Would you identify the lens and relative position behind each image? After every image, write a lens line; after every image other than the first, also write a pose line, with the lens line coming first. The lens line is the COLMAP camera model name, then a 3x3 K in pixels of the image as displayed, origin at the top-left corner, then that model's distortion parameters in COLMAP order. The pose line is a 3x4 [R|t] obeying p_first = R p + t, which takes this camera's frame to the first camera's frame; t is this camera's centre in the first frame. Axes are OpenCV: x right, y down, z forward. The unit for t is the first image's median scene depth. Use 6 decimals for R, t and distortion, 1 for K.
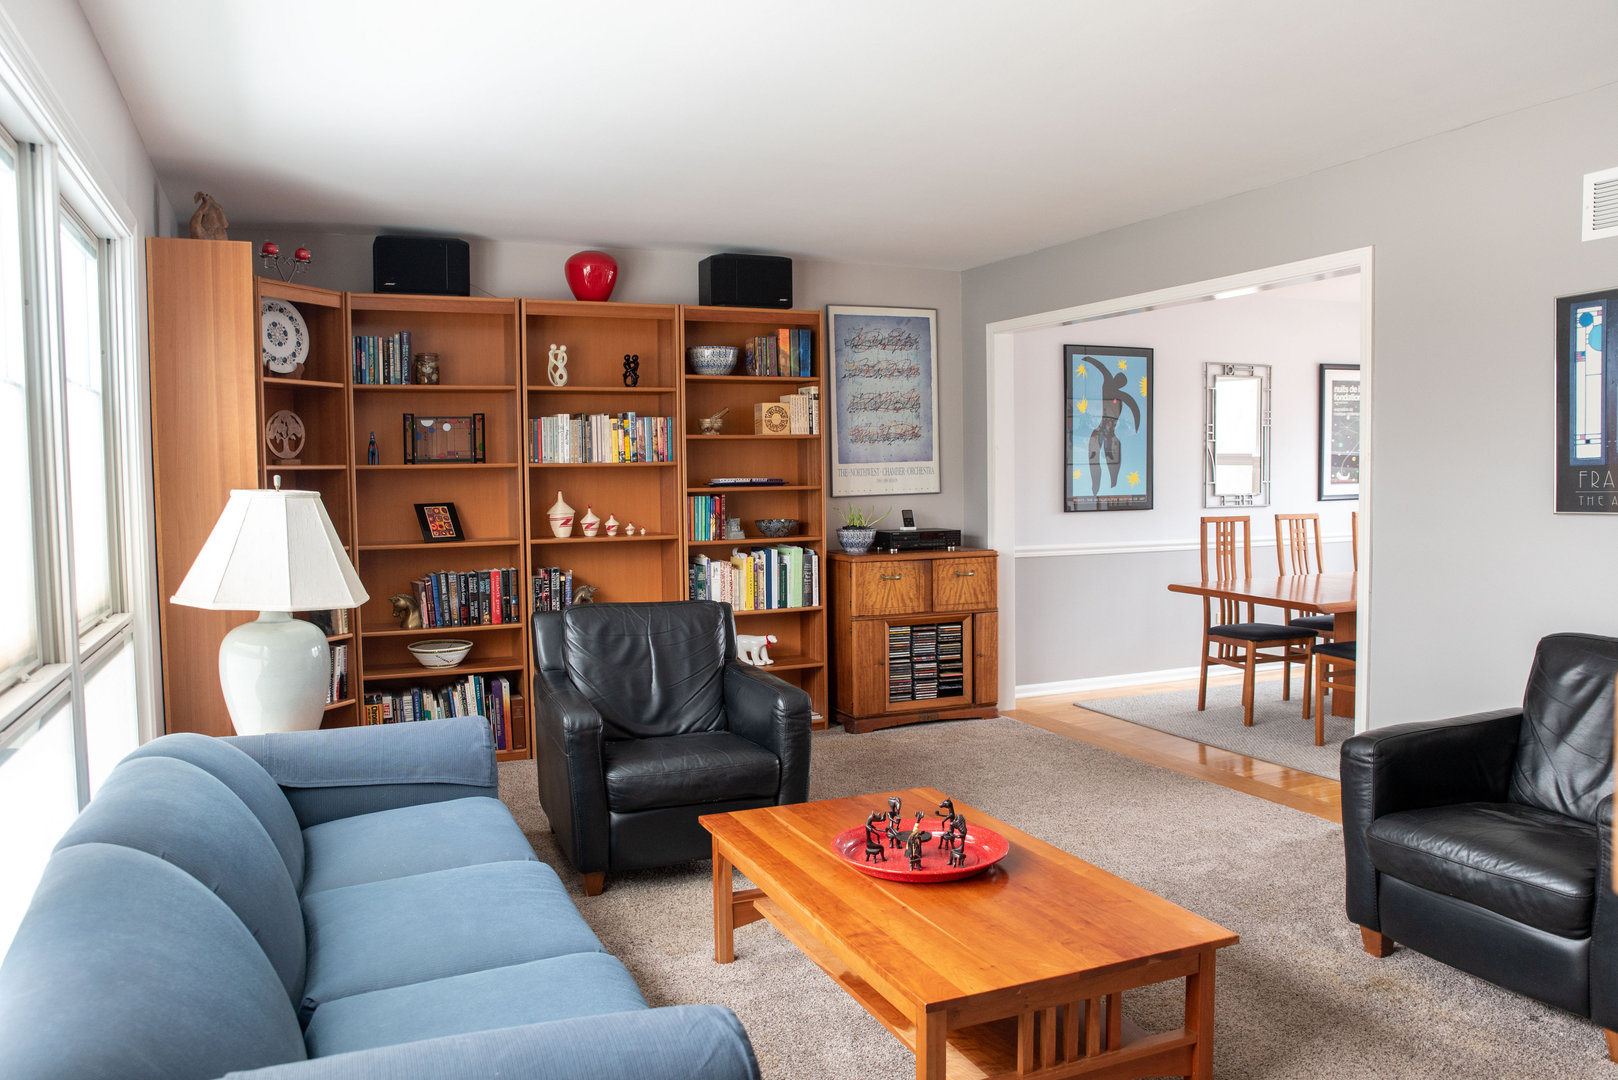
lens RADIAL K [[1215.5, 0, 805.7], [0, 1215.5, 546.8], [0, 0, 1]] dist [-0.108239, 0.036008]
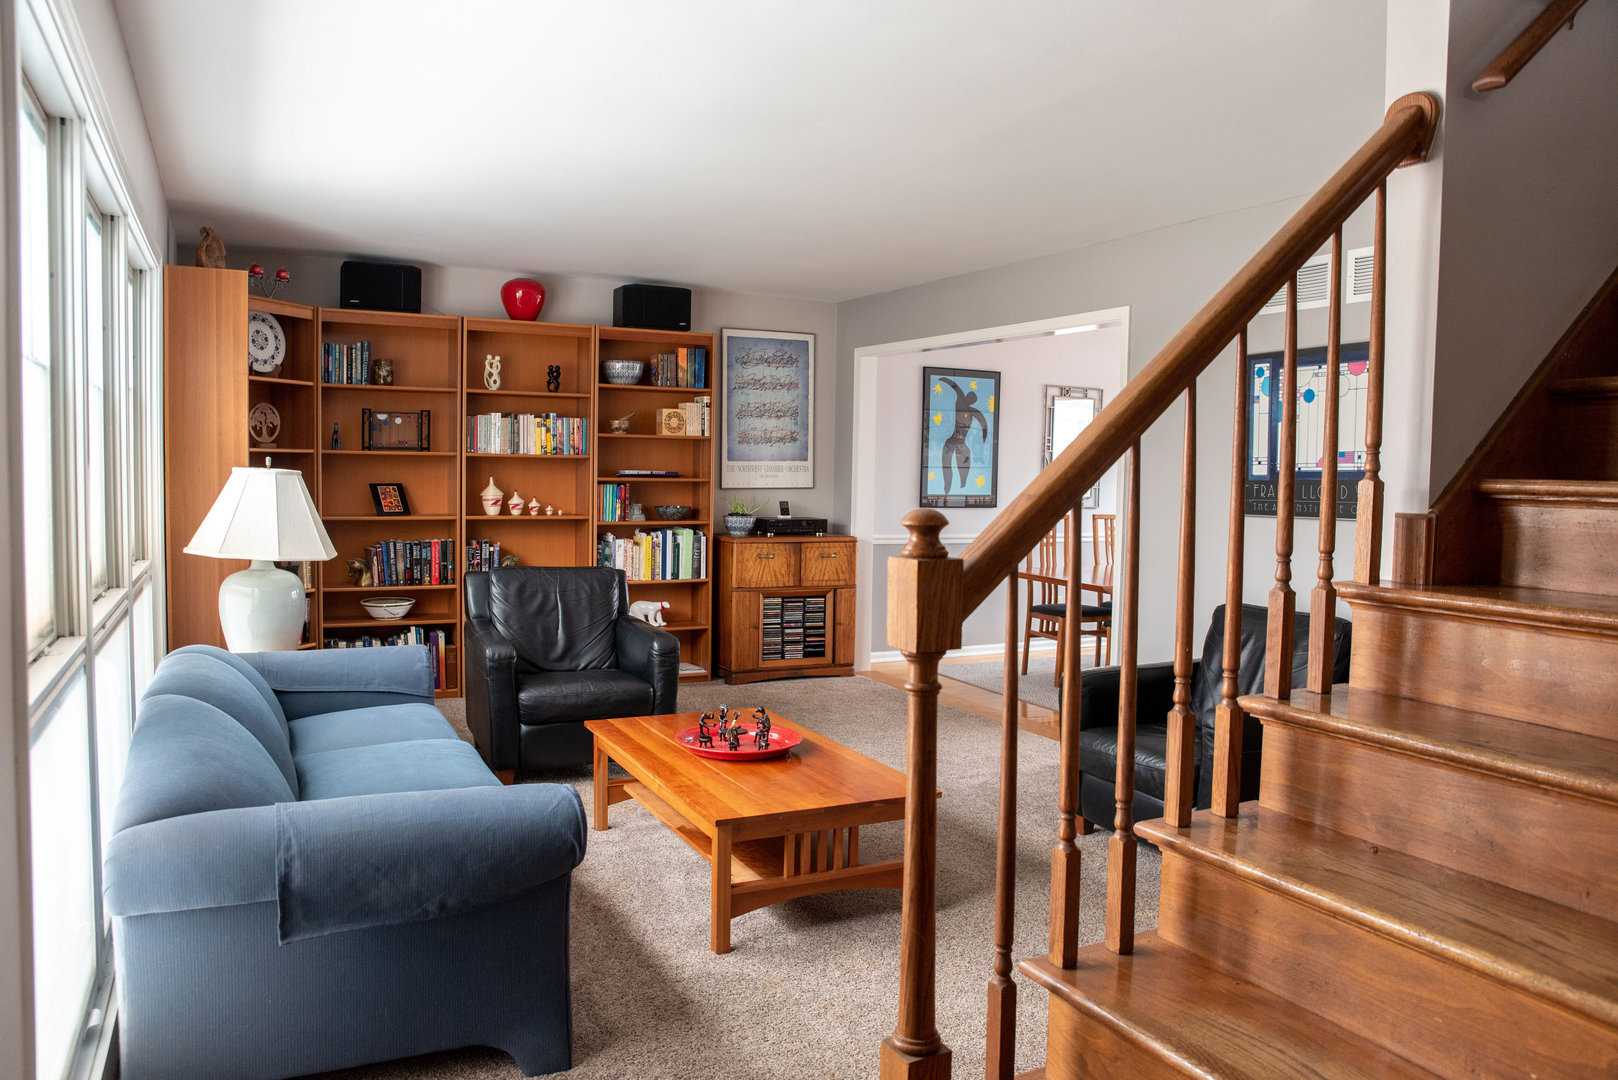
lens RADIAL K [[1168.4, 0, 808.8], [0, 1168.4, 542.1], [0, 0, 1]] dist [-0.115623, 0.071246]
pose [[0.997620, 0.028550, 0.062758, 0.042317], [-0.028695, 0.999587, 0.001401, 0.008656], [-0.062692, -0.003198, 0.998028, -0.174102]]
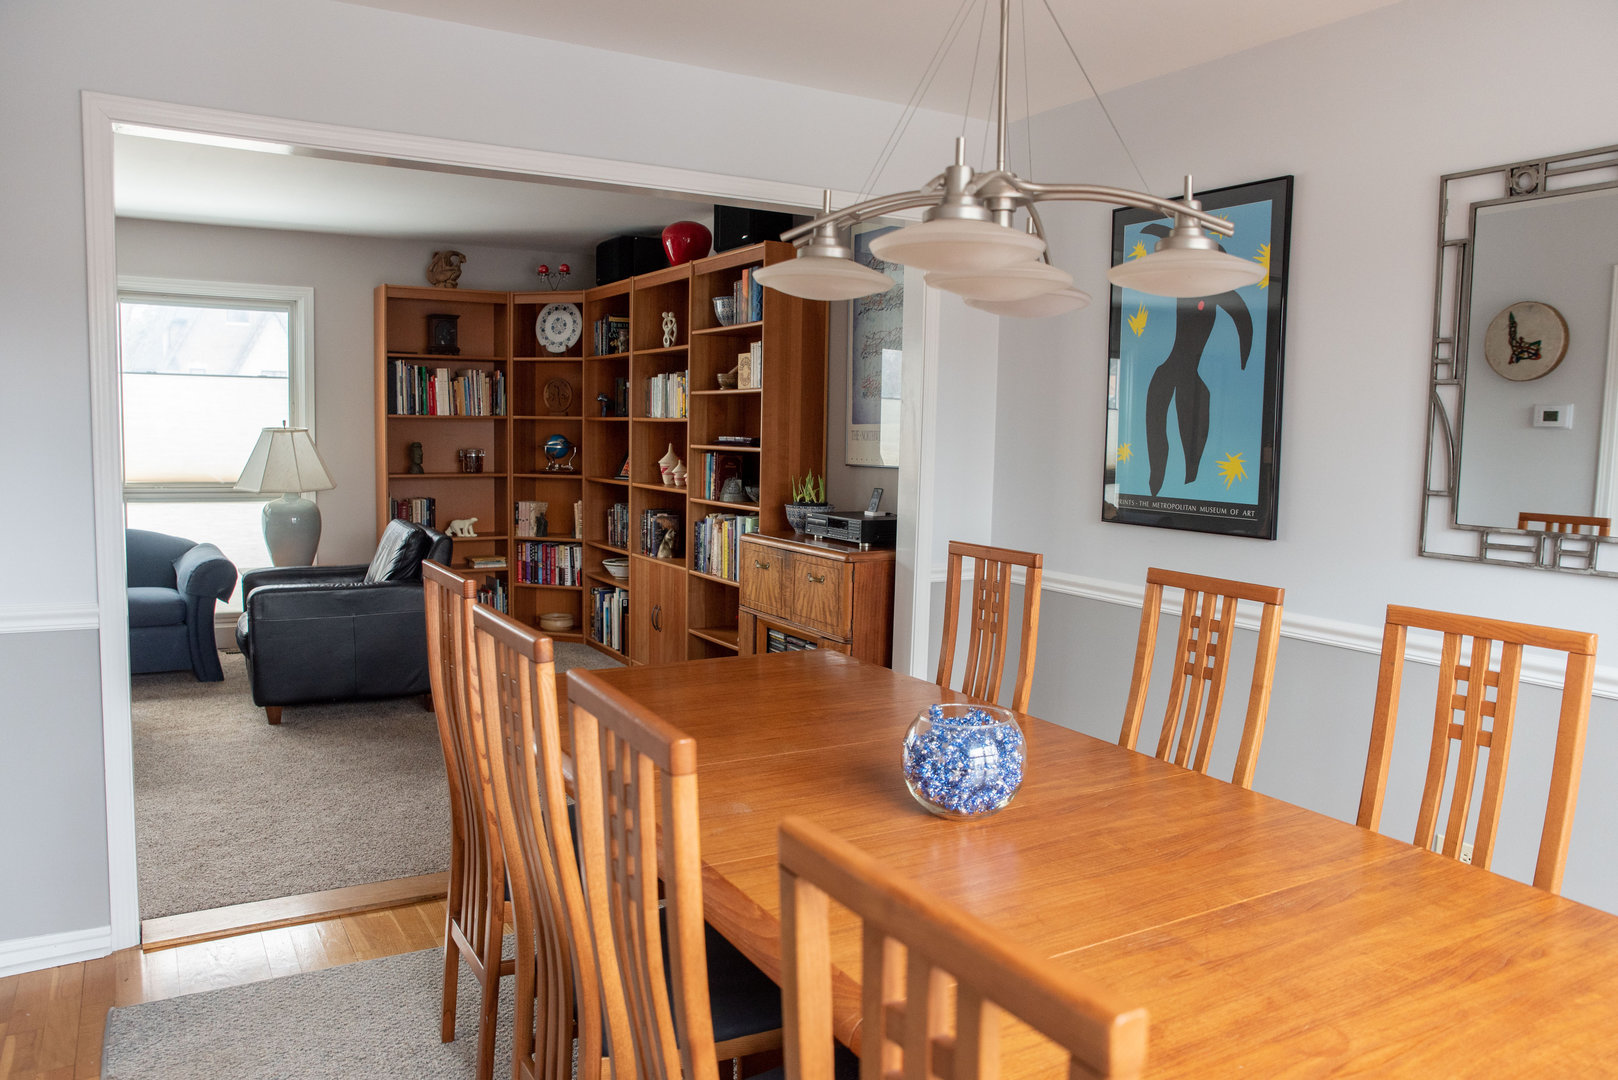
lens RADIAL K [[1168.4, 0, 805.3], [0, 1168.4, 539.1], [0, 0, 1]] dist [-0.115623, 0.071246]
pose [[0.110721, 0.104186, -0.988376, 0.895010], [-0.092136, 0.991283, 0.094171, -0.071834], [0.989571, 0.080639, 0.119355, 1.010393]]
